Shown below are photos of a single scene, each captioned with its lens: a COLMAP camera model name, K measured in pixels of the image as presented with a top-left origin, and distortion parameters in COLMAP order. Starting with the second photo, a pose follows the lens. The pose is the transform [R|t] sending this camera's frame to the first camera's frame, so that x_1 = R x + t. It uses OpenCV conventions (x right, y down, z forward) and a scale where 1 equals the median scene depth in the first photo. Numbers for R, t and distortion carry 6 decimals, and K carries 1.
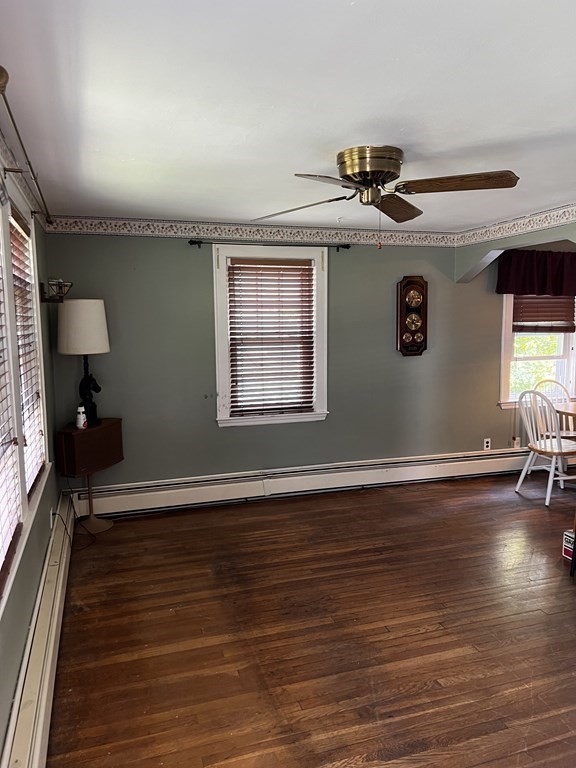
lens RADIAL K [[581.2, 0, 284.8], [0, 581.2, 389.7], [0, 0, 1]] dist [0.059947, -0.065290]
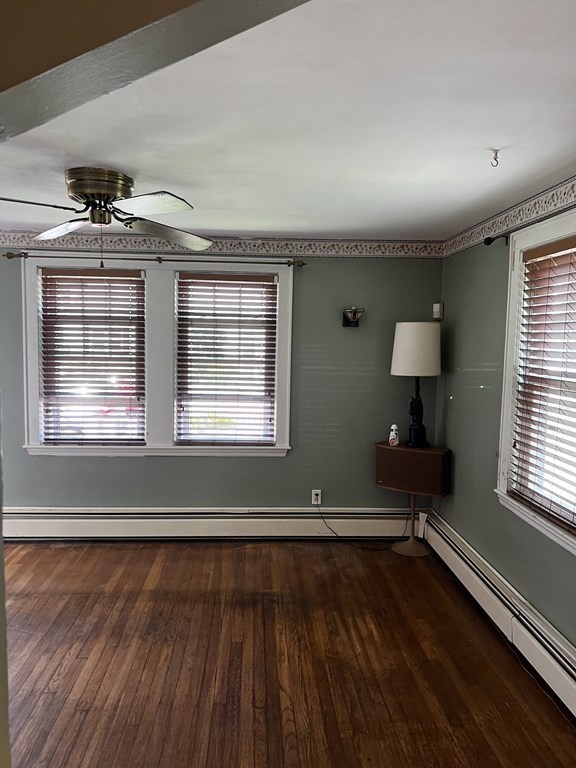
lens RADIAL K [[581.2, 0, 284.8], [0, 581.2, 389.7], [0, 0, 1]] dist [0.059947, -0.065290]
pose [[-0.262152, 0.092762, -0.960558, 0.818283], [-0.132480, 0.982486, 0.131036, -0.166694], [0.955890, 0.161606, -0.245271, 1.240629]]
